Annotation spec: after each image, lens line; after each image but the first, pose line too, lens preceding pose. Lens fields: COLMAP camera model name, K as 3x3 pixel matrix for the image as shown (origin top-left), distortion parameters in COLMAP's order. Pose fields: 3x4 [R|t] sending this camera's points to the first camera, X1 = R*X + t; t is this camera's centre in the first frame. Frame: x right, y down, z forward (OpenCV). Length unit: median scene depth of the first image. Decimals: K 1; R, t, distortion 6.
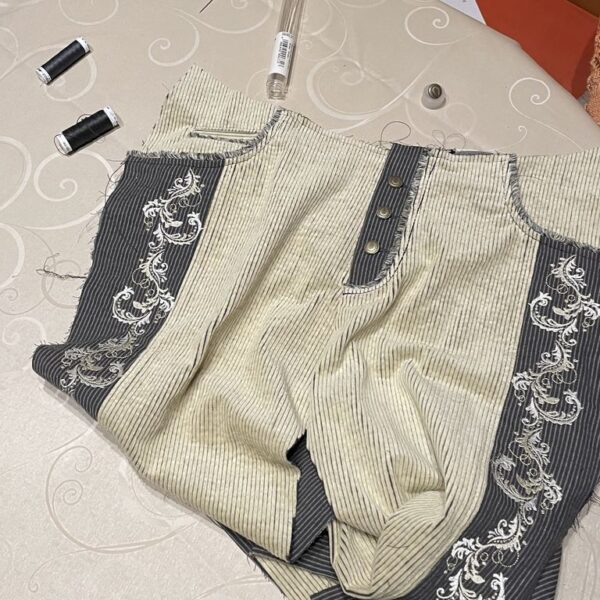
lens RADIAL K [[624.7, 0, 300.0], [0, 624.7, 300.0], [0, 0, 1]] dist [-0.009097, -0.031781]
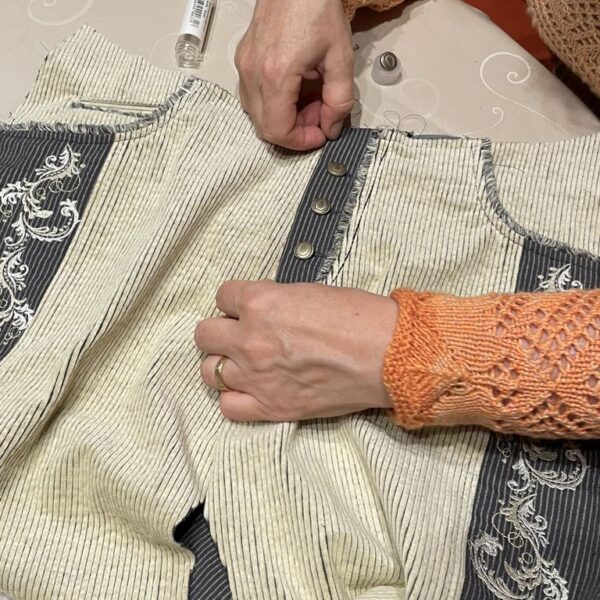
lens RADIAL K [[695.5, 0, 300.0], [0, 695.5, 300.0], [0, 0, 1]] dist [0.060663, -0.158648]
pose [[0.992584, 0.034654, 0.116517, 0.013947], [-0.026844, 0.997328, -0.067943, 0.035626], [-0.118561, 0.064312, 0.990862, 0.175953]]
